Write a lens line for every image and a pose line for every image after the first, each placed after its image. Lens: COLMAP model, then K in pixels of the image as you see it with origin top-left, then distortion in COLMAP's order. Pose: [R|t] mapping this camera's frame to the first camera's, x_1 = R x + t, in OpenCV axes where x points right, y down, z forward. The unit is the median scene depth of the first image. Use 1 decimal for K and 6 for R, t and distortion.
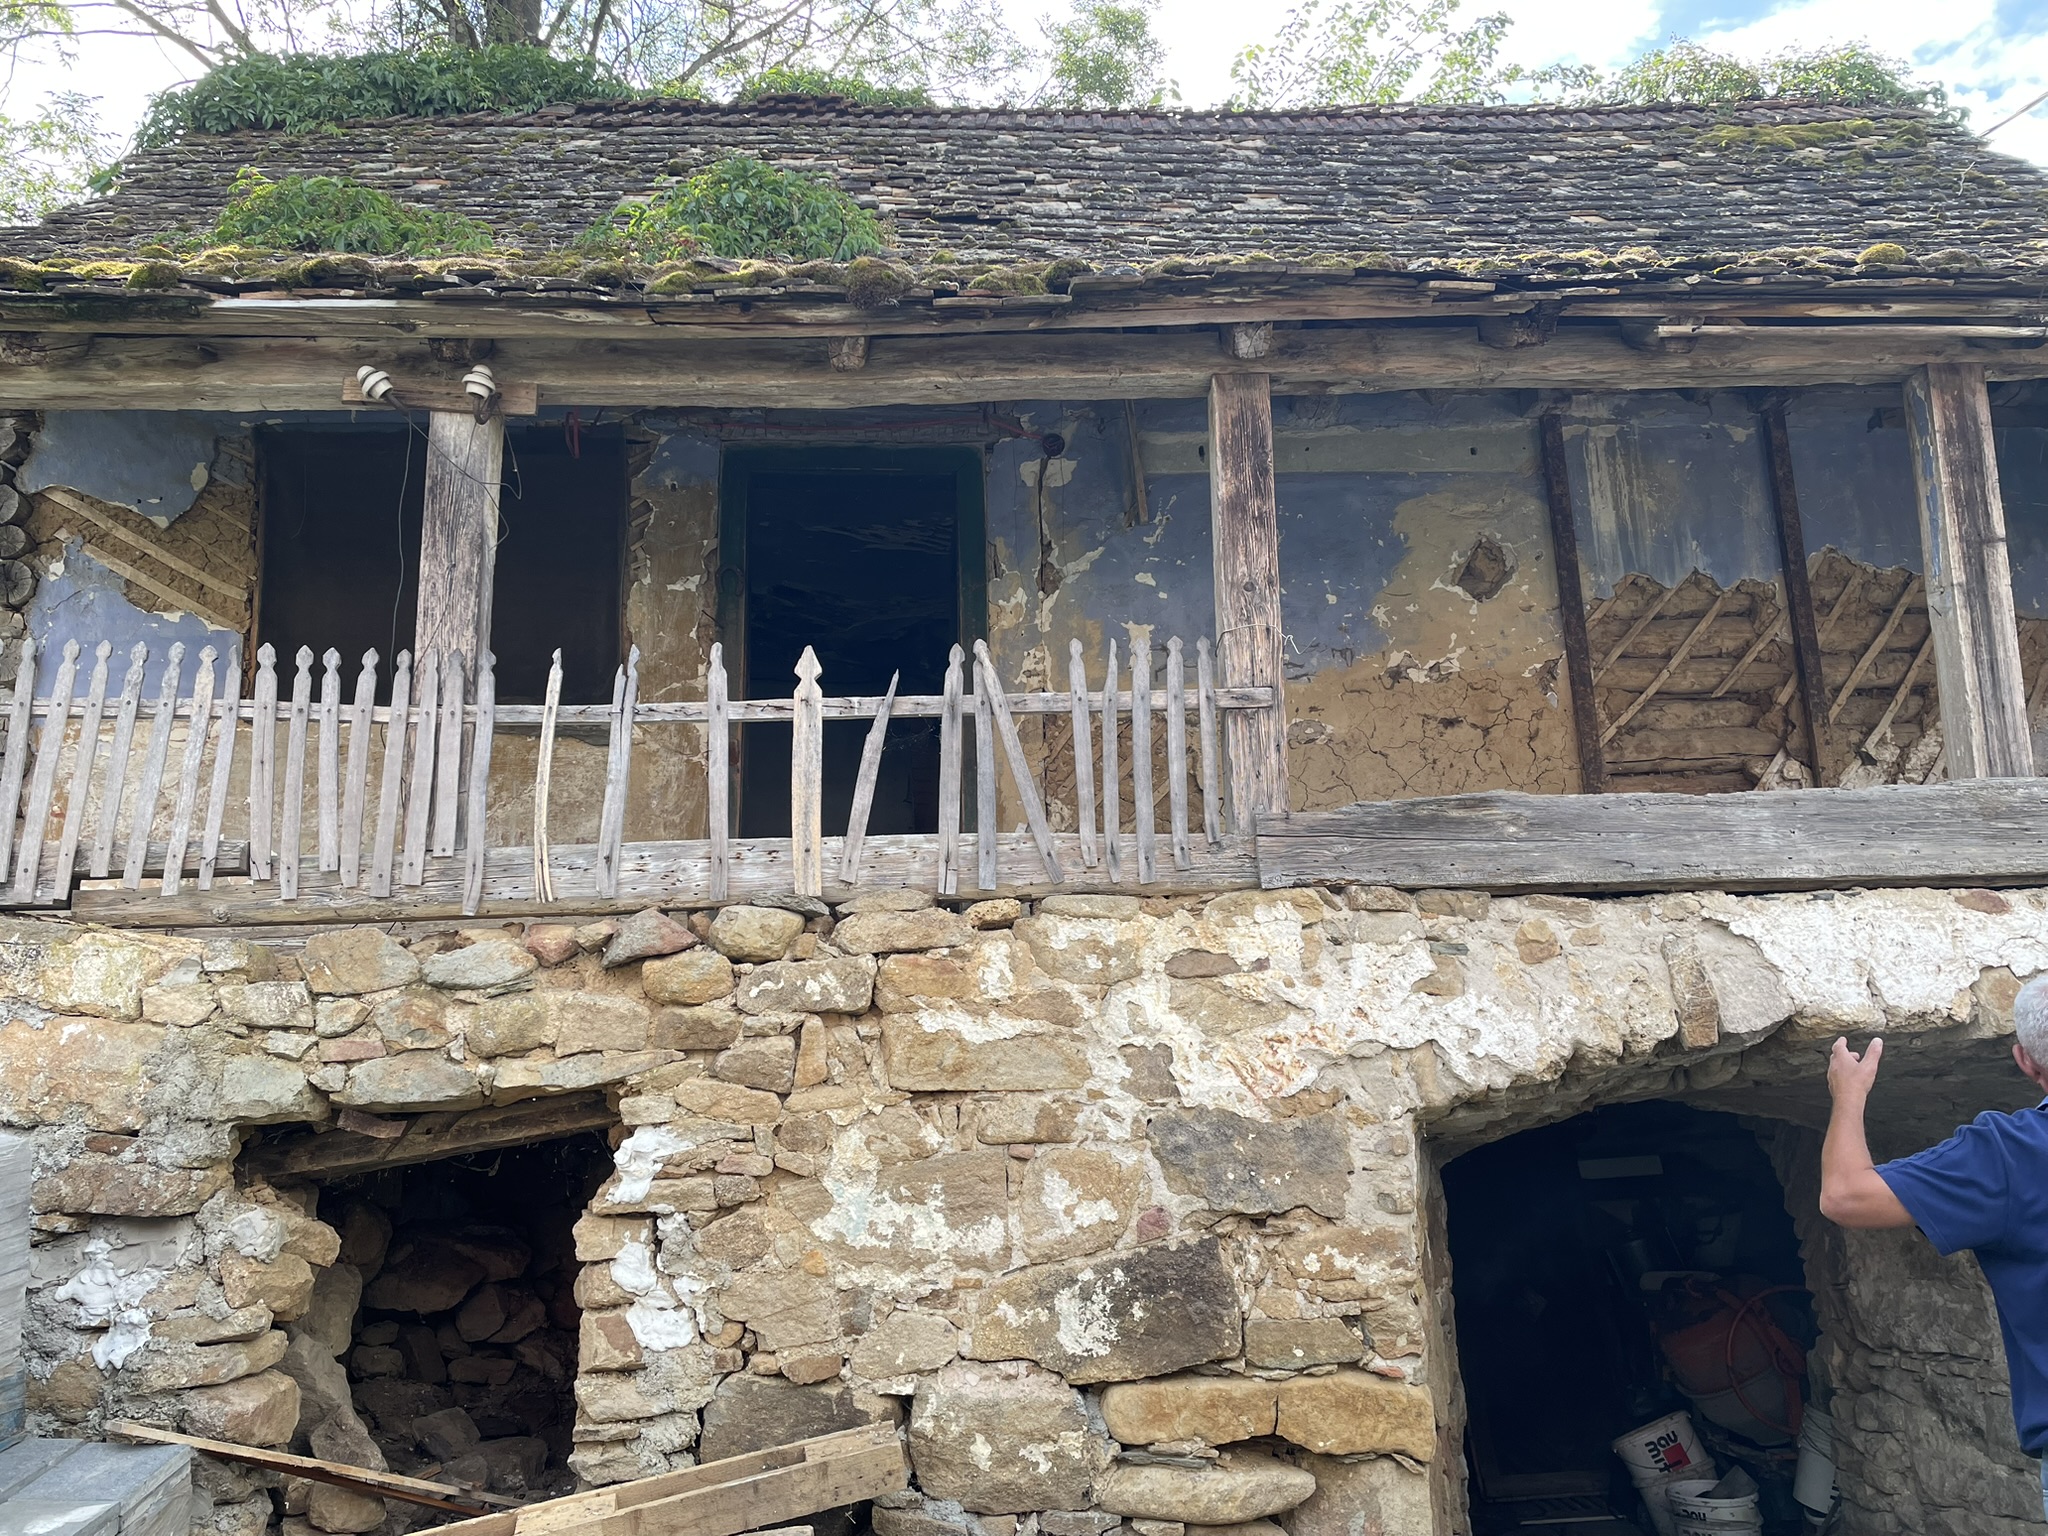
lens RADIAL K [[1577.5, 0, 1024.0], [0, 1577.5, 768.0], [0, 0, 1]] dist [0.106791, -0.199379]
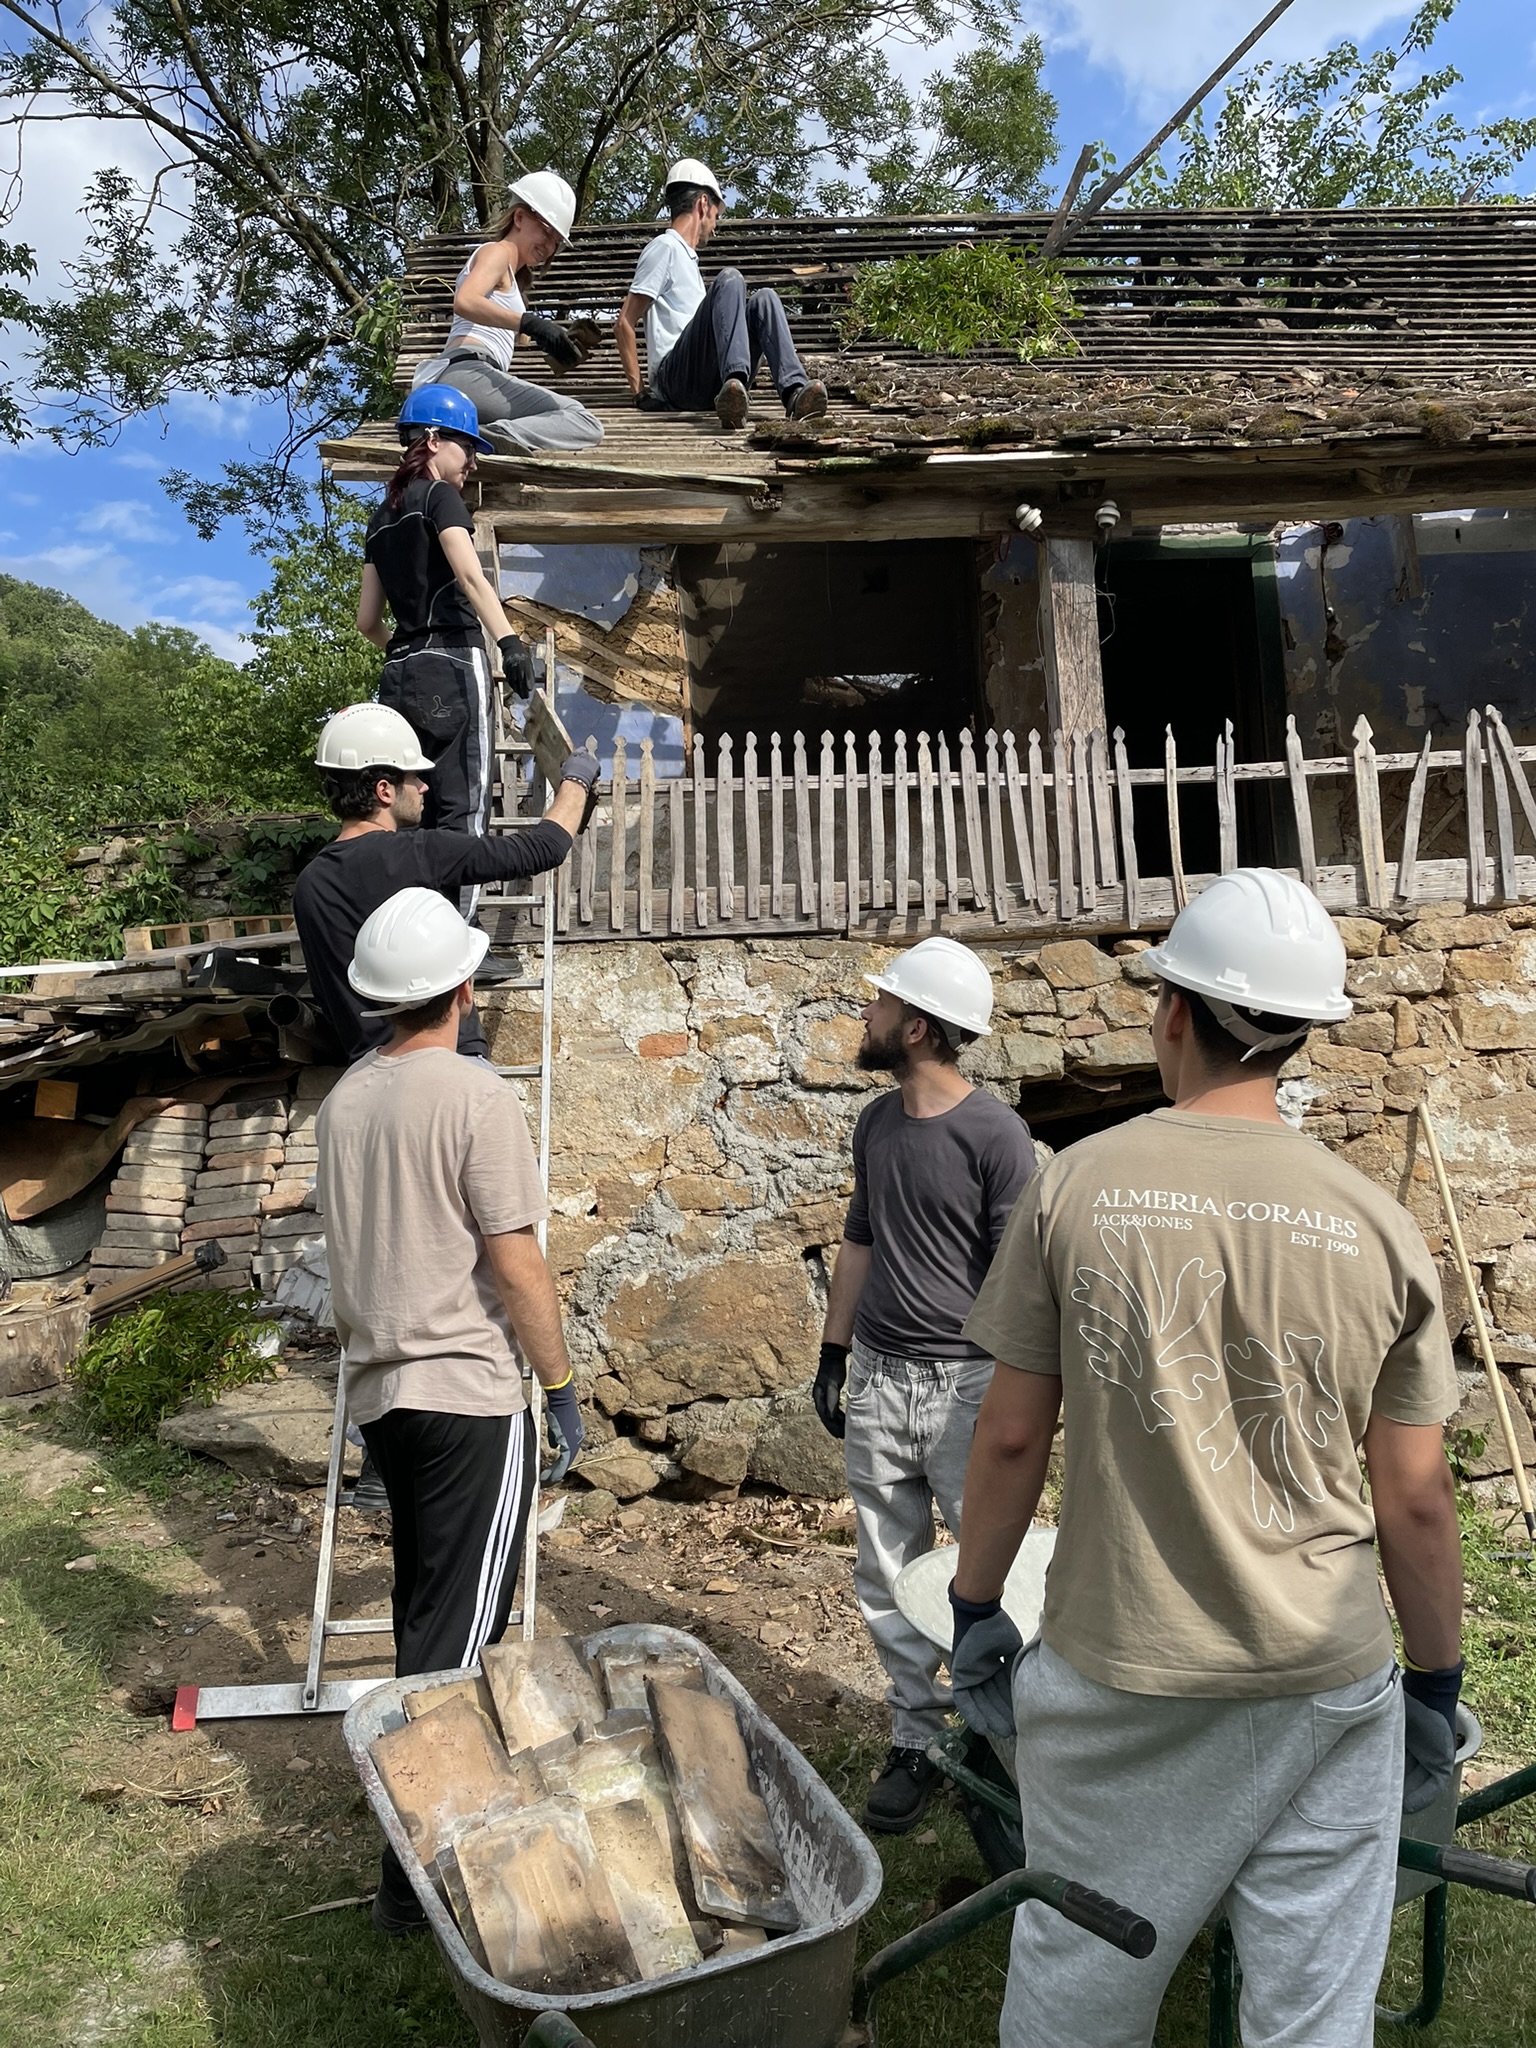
lens RADIAL K [[1577.5, 0, 768.0], [0, 1577.5, 1024.0], [0, 0, 1]] dist [0.106791, -0.199379]
pose [[0.999509, -0.030626, 0.006665, -0.669931], [0.029587, 0.992107, 0.121854, -0.000167], [-0.010344, -0.121597, 0.992526, -0.328121]]
